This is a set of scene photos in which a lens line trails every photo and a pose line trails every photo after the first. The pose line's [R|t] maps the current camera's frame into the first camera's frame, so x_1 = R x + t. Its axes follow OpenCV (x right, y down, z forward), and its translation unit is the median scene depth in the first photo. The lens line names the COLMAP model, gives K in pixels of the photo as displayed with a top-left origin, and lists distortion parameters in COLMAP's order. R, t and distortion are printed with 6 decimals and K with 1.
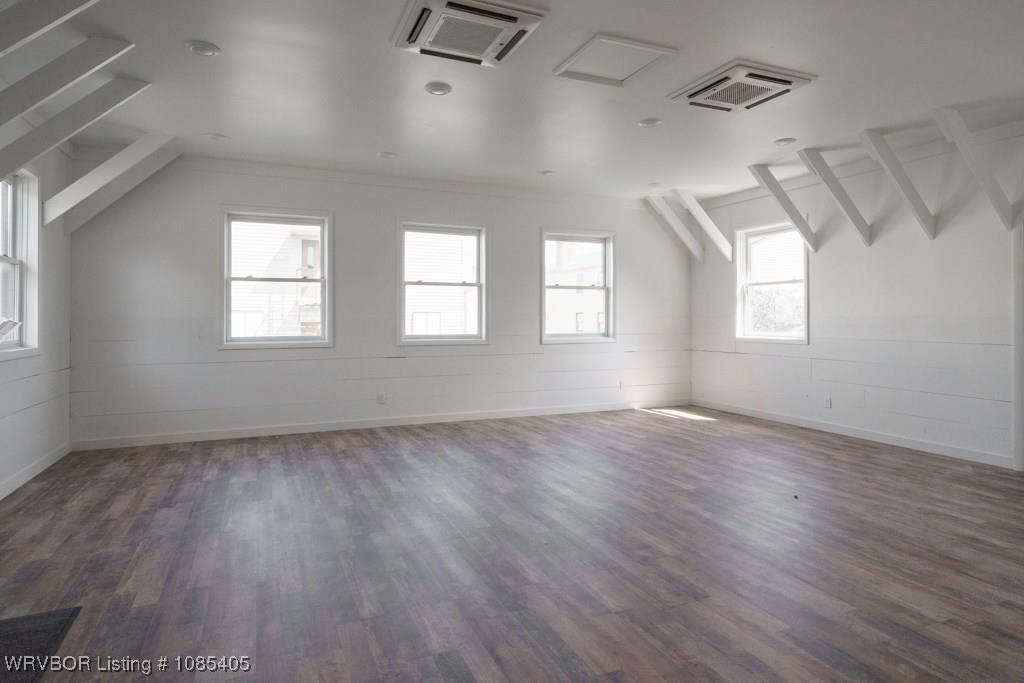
lens RADIAL K [[614.0, 0, 519.2], [0, 614.0, 319.6], [0, 0, 1]] dist [0.005310, -0.001441]
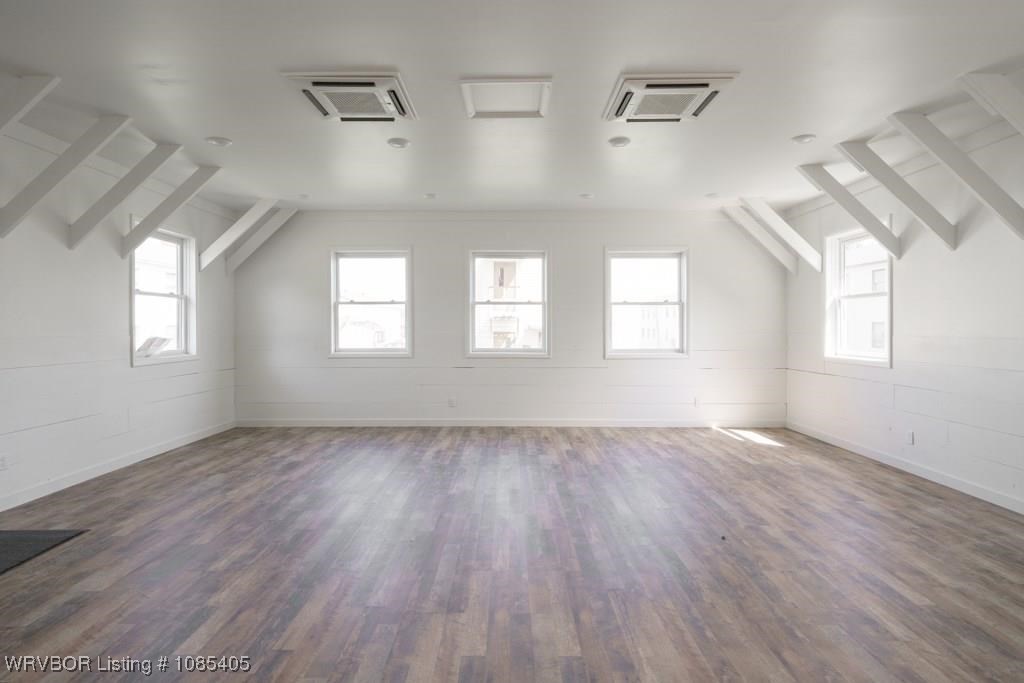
lens RADIAL K [[567.1, 0, 512.8], [0, 567.1, 335.4], [0, 0, 1]] dist [0.001707, -0.000045]
pose [[0.907899, 0.008564, -0.419102, 0.323077], [-0.002046, 0.999870, 0.016001, -0.016093], [0.419184, -0.013670, 0.907798, 0.065270]]
